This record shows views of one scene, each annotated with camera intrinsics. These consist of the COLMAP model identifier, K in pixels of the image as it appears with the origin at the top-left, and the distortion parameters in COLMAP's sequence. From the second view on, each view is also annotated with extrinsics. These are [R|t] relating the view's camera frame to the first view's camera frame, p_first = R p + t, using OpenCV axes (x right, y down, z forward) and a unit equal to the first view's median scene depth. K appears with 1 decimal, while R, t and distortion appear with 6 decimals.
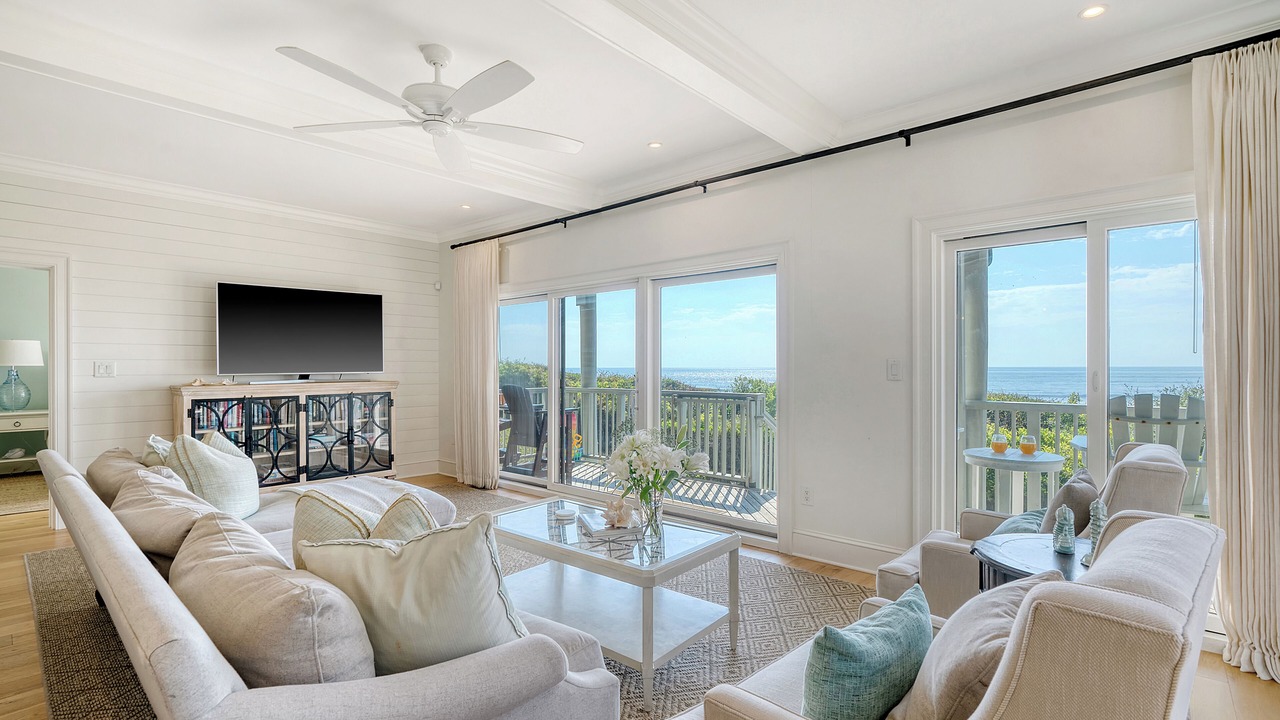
lens RADIAL K [[580.8, 0, 643.0], [0, 580.8, 361.1], [0, 0, 1]] dist [-0.001212, 0.000341]
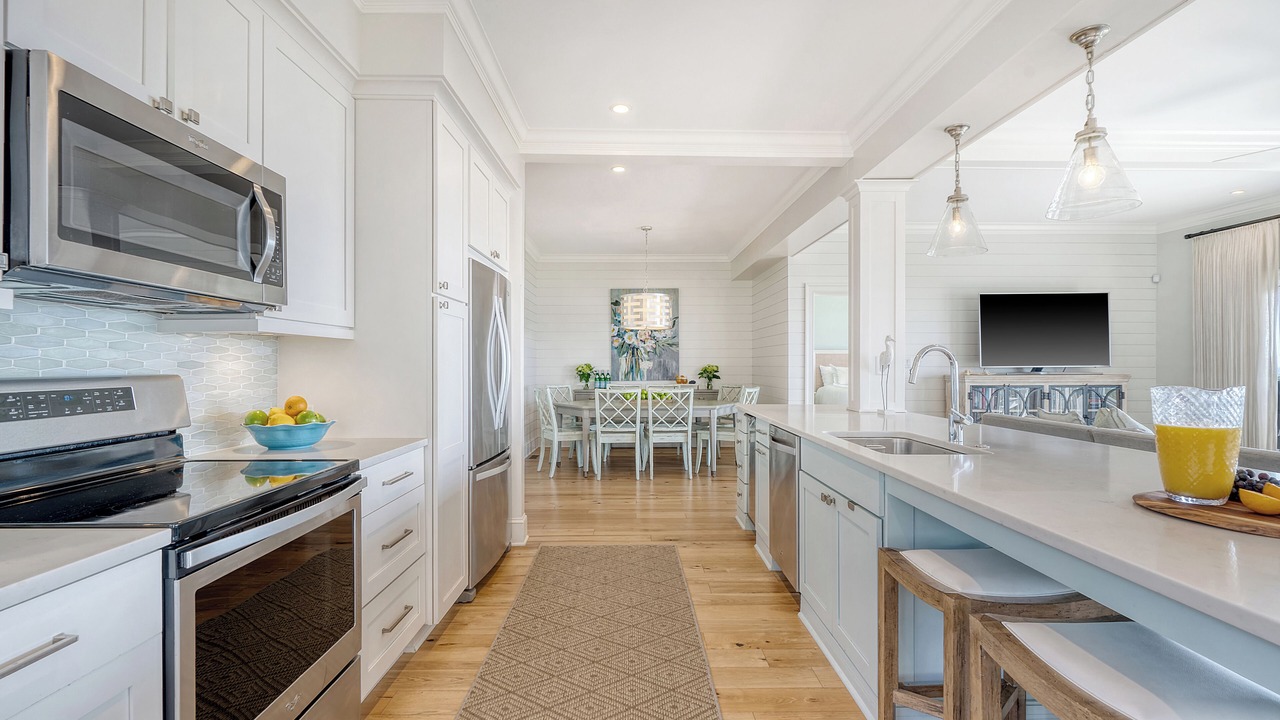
lens RADIAL K [[582.7, 0, 642.7], [0, 582.7, 363.8], [0, 0, 1]] dist [-0.003729, 0.000487]
pose [[0.680404, 0.003128, -0.732830, -0.282447], [0.003059, 0.999970, 0.007109, 0.005415], [0.732831, -0.007078, 0.680374, -0.378242]]
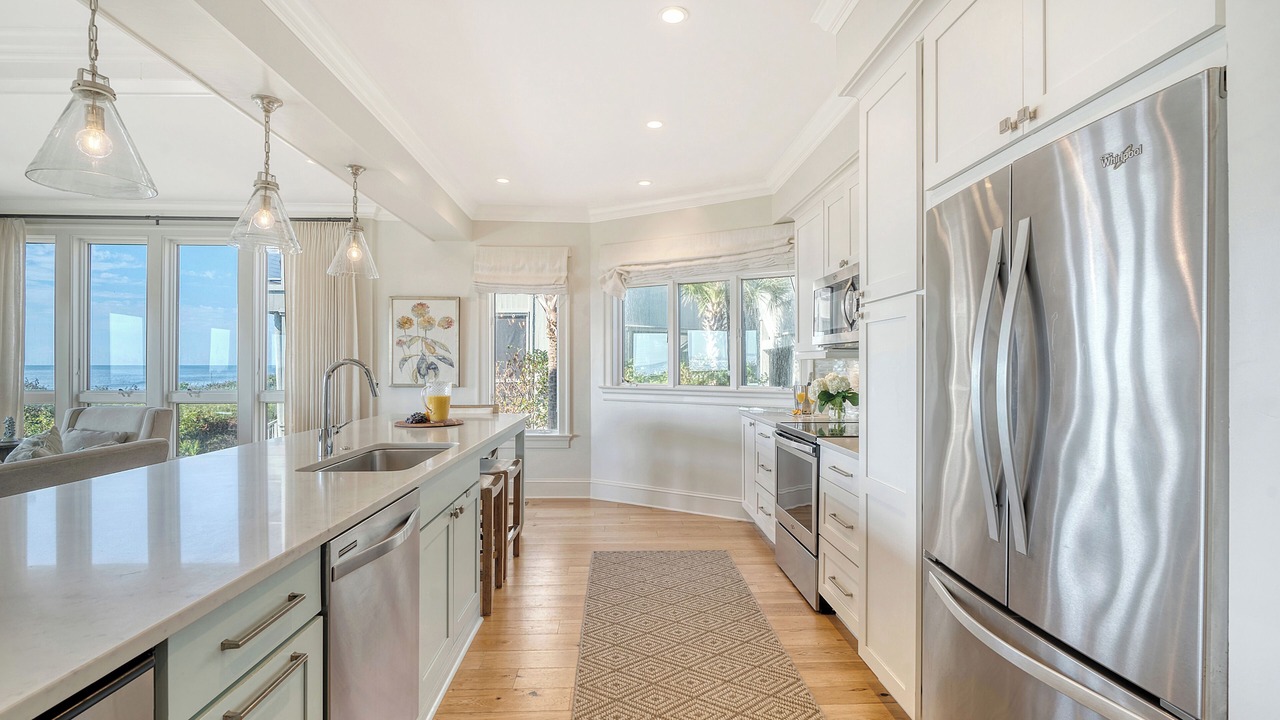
lens RADIAL K [[582.7, 0, 642.7], [0, 582.7, 363.8], [0, 0, 1]] dist [-0.003729, 0.000487]
pose [[-0.703007, 0.003775, 0.711172, -0.921588], [-0.004692, 0.999940, -0.009945, 0.001846], [-0.711167, -0.010328, -0.702947, 0.229896]]
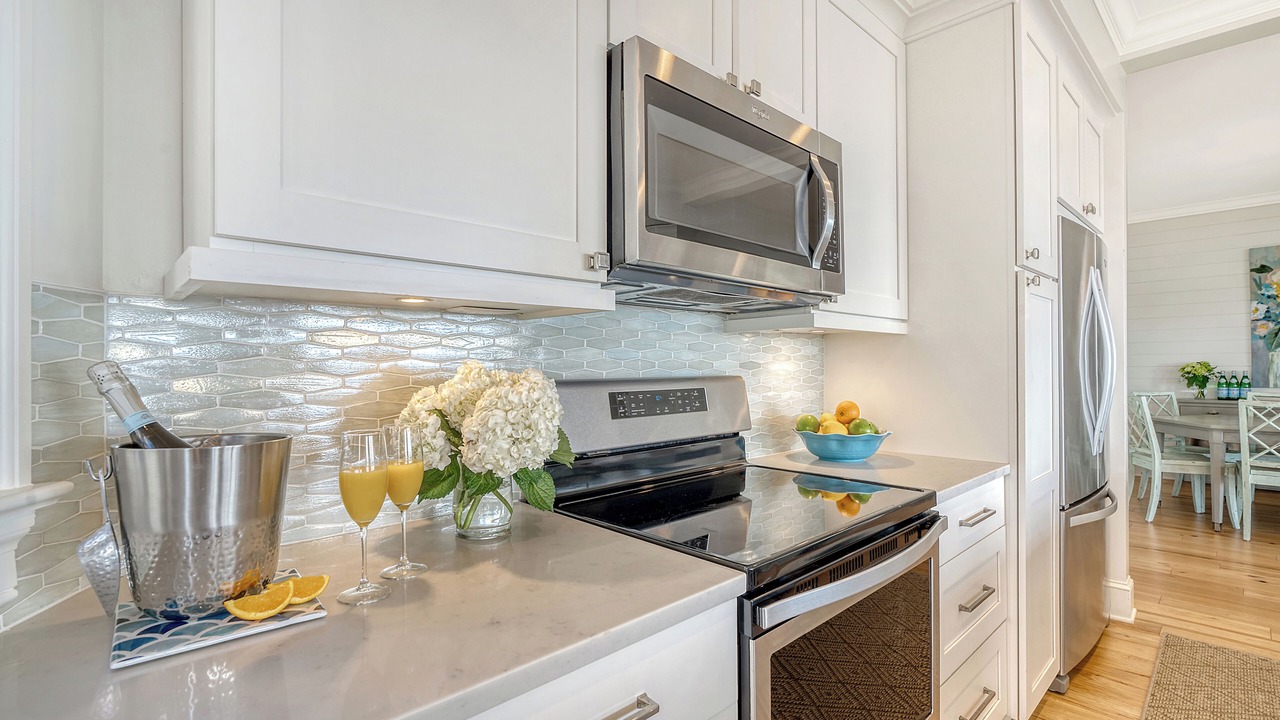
lens RADIAL K [[580.8, 0, 643.0], [0, 580.8, 361.1], [0, 0, 1]] dist [-0.001212, 0.000341]
pose [[-0.073418, -0.004001, -0.997293, -0.381966], [0.013371, 0.999898, -0.004995, 0.005952], [0.997212, -0.013702, -0.073357, -0.377047]]
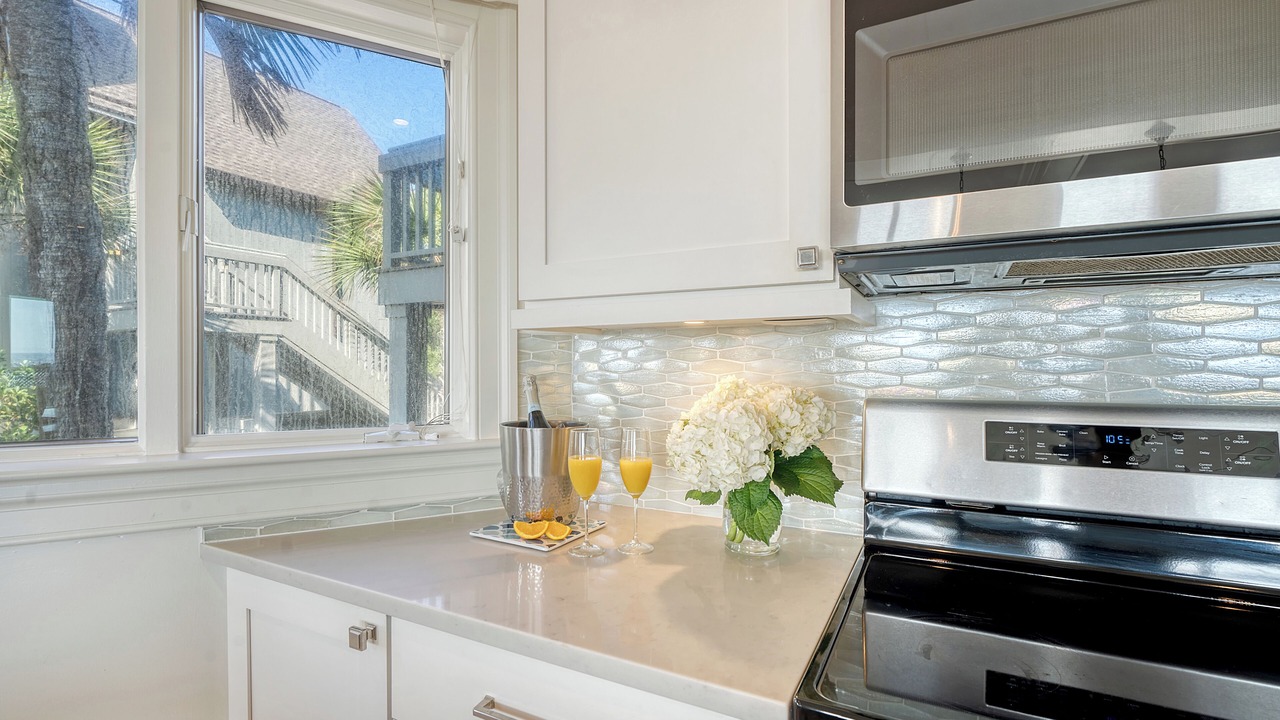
lens RADIAL K [[580.8, 0, 643.0], [0, 580.8, 361.1], [0, 0, 1]] dist [-0.001212, 0.000341]
pose [[-0.968233, 0.002557, -0.250036, -0.491385], [0.006210, 0.999885, -0.013824, 0.001622], [0.249972, -0.014938, -0.968138, -0.262600]]
